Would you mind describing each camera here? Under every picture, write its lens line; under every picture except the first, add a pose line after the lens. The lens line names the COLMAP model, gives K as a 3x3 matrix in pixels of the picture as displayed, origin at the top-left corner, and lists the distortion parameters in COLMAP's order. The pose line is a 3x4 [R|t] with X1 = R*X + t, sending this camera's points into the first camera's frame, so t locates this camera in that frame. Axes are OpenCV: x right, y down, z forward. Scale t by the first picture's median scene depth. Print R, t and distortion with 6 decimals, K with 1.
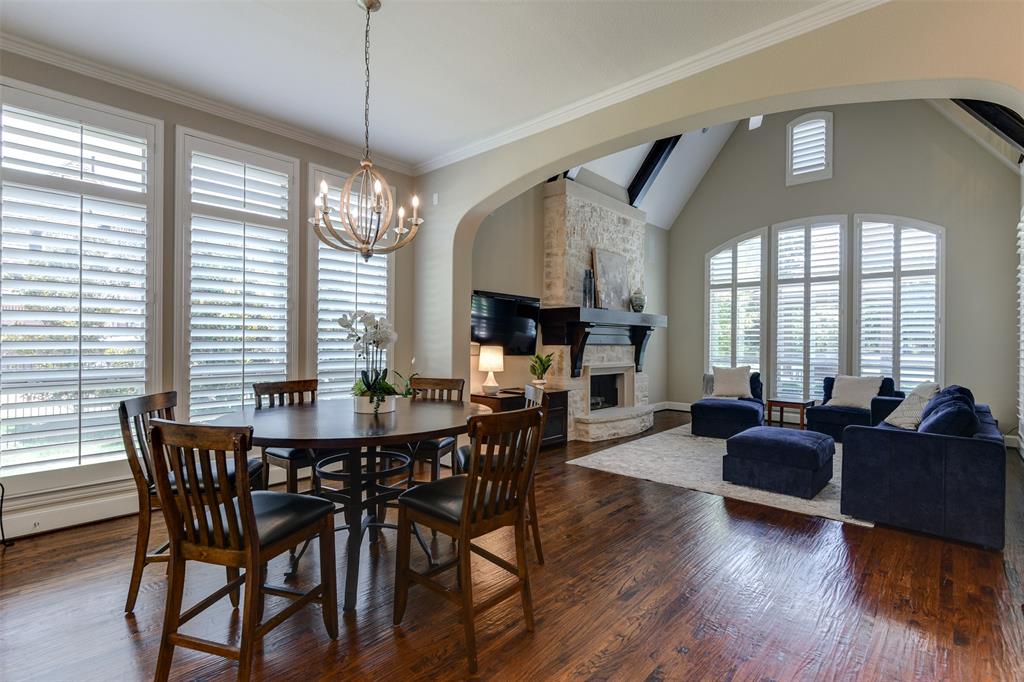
lens RADIAL K [[477.3, 0, 527.7], [0, 477.3, 343.9], [0, 0, 1]] dist [-0.001710, -0.000145]
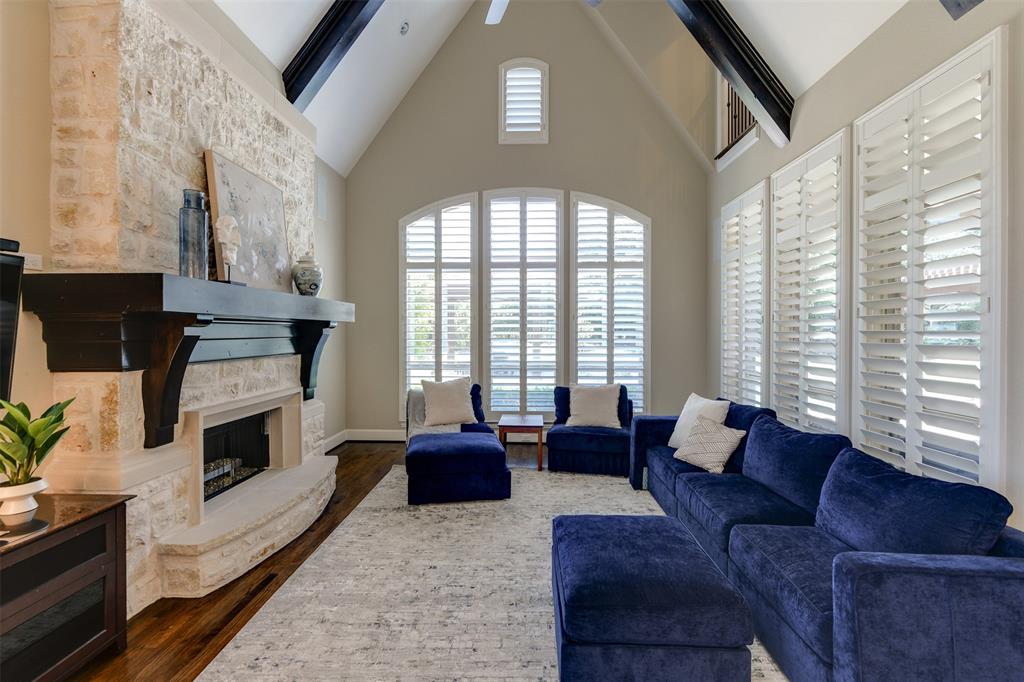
lens RADIAL K [[475.3, 0, 509.6], [0, 475.3, 337.4], [0, 0, 1]] dist [0.000113, -0.000448]
pose [[0.784559, -0.013849, 0.619899, 0.073639], [0.008273, 0.999895, 0.011868, -0.022659], [-0.619999, -0.004183, 0.784592, 0.427107]]
